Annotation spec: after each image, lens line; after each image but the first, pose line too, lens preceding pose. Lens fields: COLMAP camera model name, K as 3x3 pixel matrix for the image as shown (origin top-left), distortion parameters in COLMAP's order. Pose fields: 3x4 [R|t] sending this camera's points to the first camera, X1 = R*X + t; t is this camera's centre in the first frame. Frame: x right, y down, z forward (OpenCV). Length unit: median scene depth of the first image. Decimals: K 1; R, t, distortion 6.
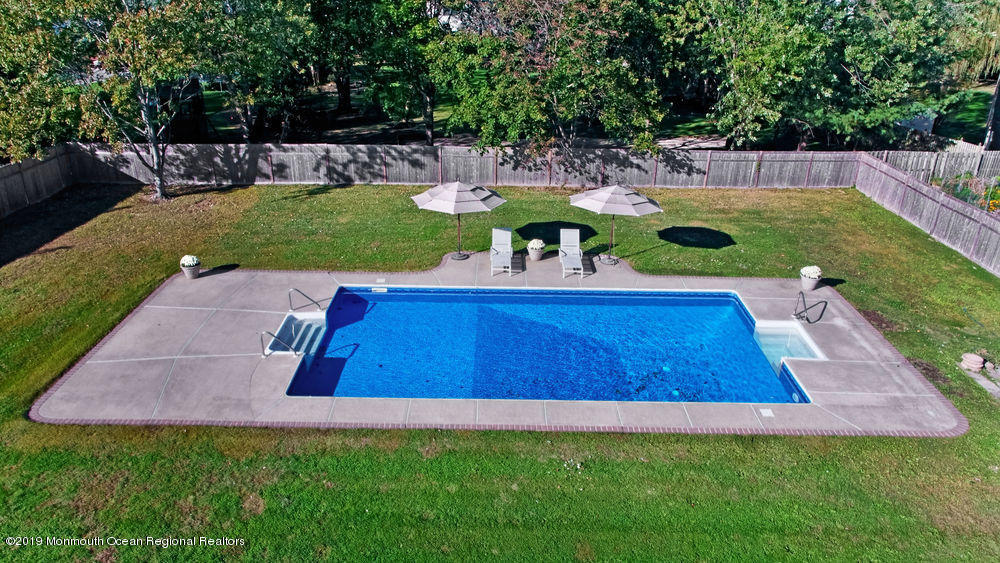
lens RADIAL K [[709.2, 0, 500.0], [0, 709.2, 281.5], [0, 0, 1]] dist [0.000233, -0.000042]
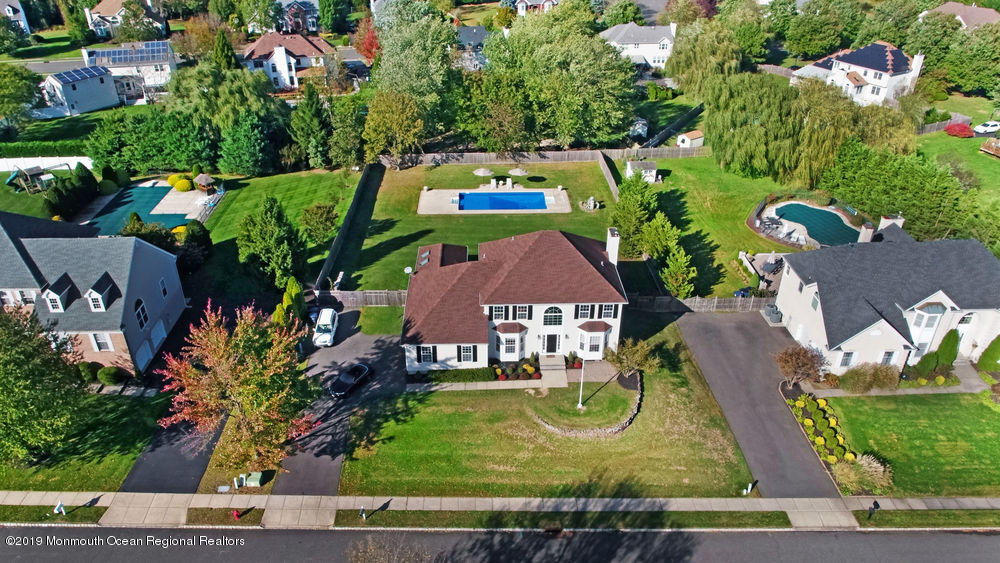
lens RADIAL K [[709.2, 0, 500.0], [0, 709.2, 281.5], [0, 0, 1]] dist [0.000233, -0.000042]
pose [[0.999484, -0.027607, 0.016436, -0.048020], [0.025617, 0.993496, 0.110952, 0.076114], [-0.019392, -0.110474, 0.993690, -3.581004]]
